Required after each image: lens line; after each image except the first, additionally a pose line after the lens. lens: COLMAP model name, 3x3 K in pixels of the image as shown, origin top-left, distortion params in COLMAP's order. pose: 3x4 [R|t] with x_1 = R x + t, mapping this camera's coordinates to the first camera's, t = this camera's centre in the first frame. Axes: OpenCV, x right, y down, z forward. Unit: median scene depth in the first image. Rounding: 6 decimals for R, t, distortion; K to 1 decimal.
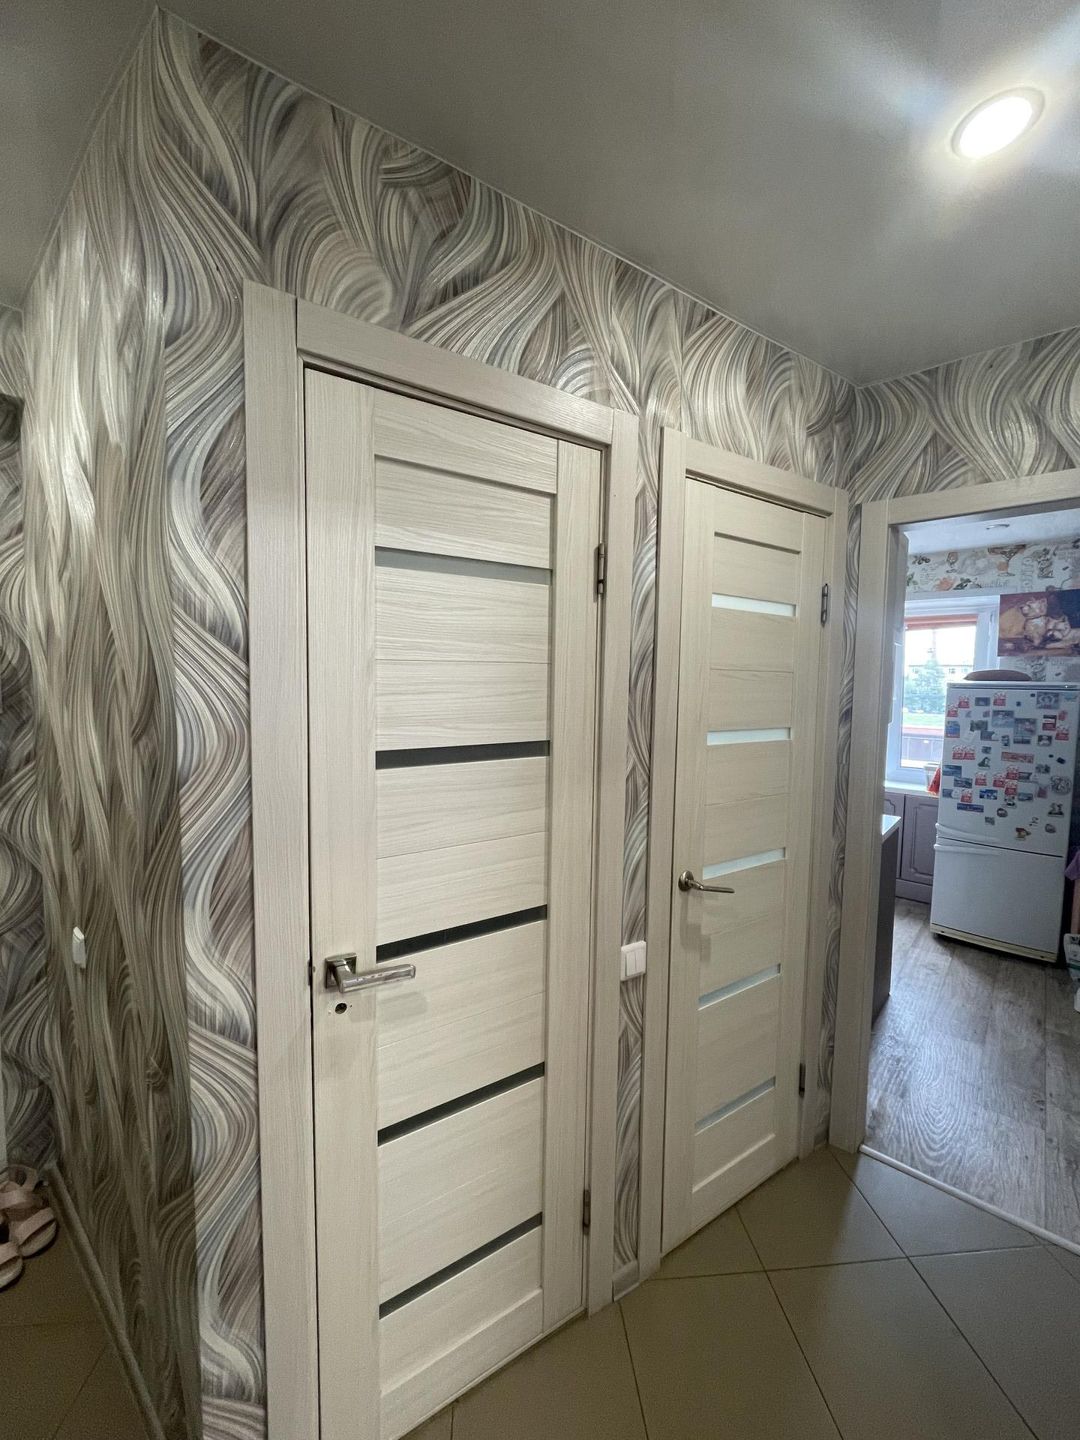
lens RADIAL K [[579.0, 0, 544.9], [0, 579.0, 717.7], [0, 0, 1]] dist [-0.003495, 0.000084]
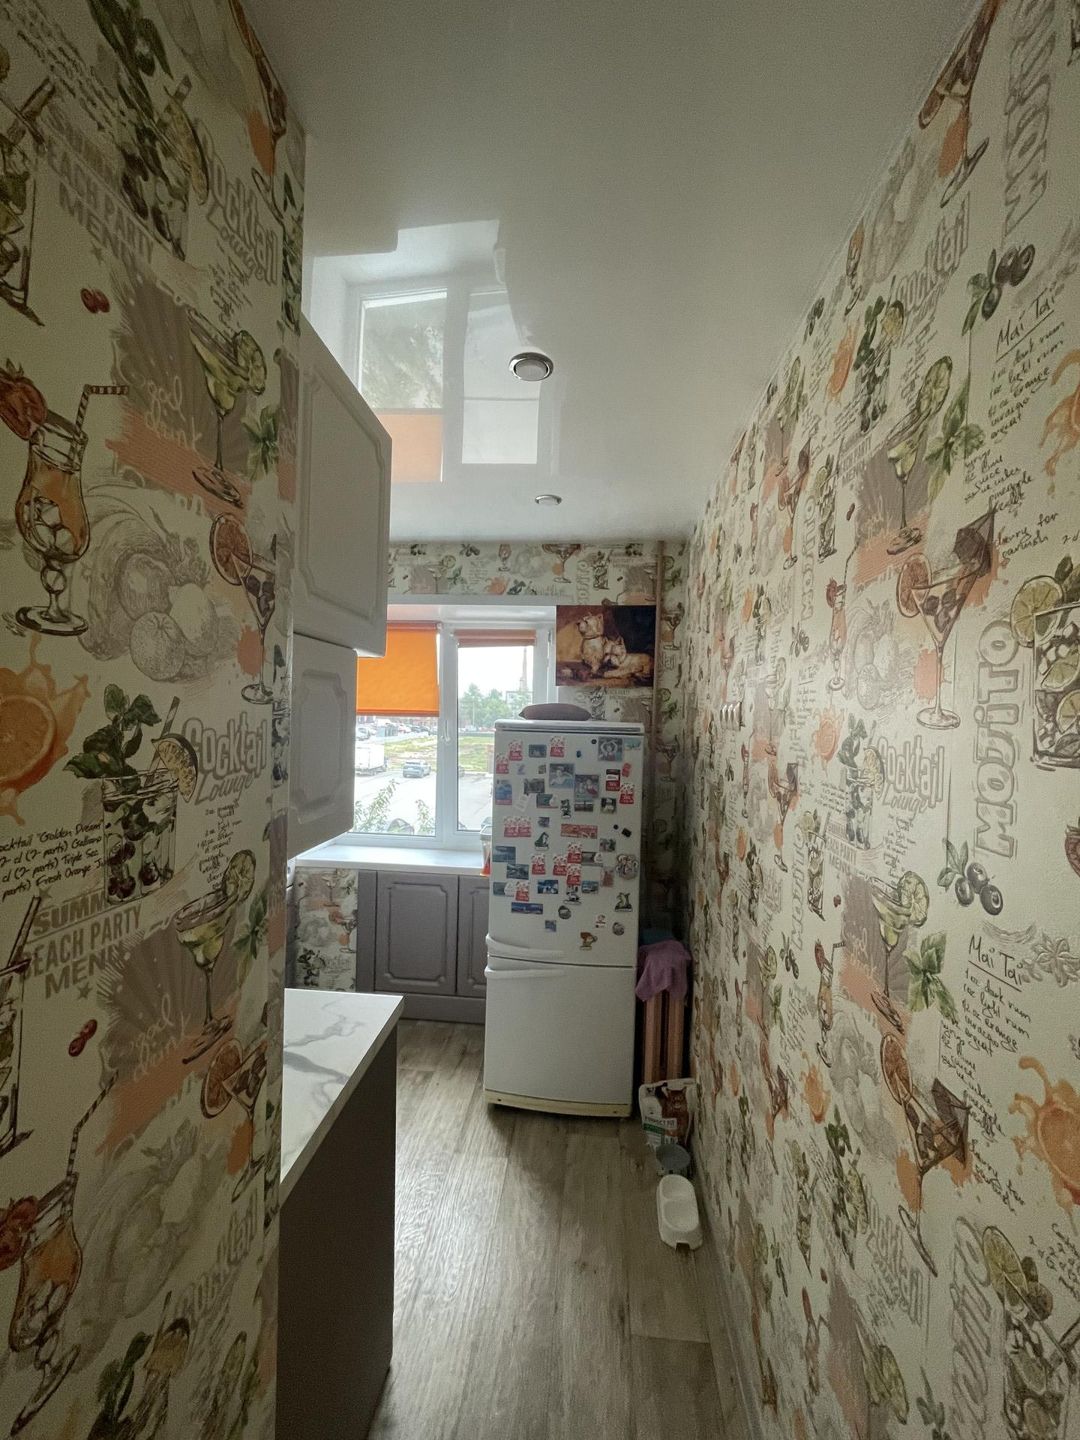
lens RADIAL K [[579.0, 0, 539.6], [0, 579.0, 719.7], [0, 0, 1]] dist [-0.003495, 0.000084]
pose [[0.815413, -0.005543, 0.578852, 1.038390], [0.025727, 0.999313, -0.026672, -0.133162], [-0.578307, 0.036641, 0.814996, 1.255374]]
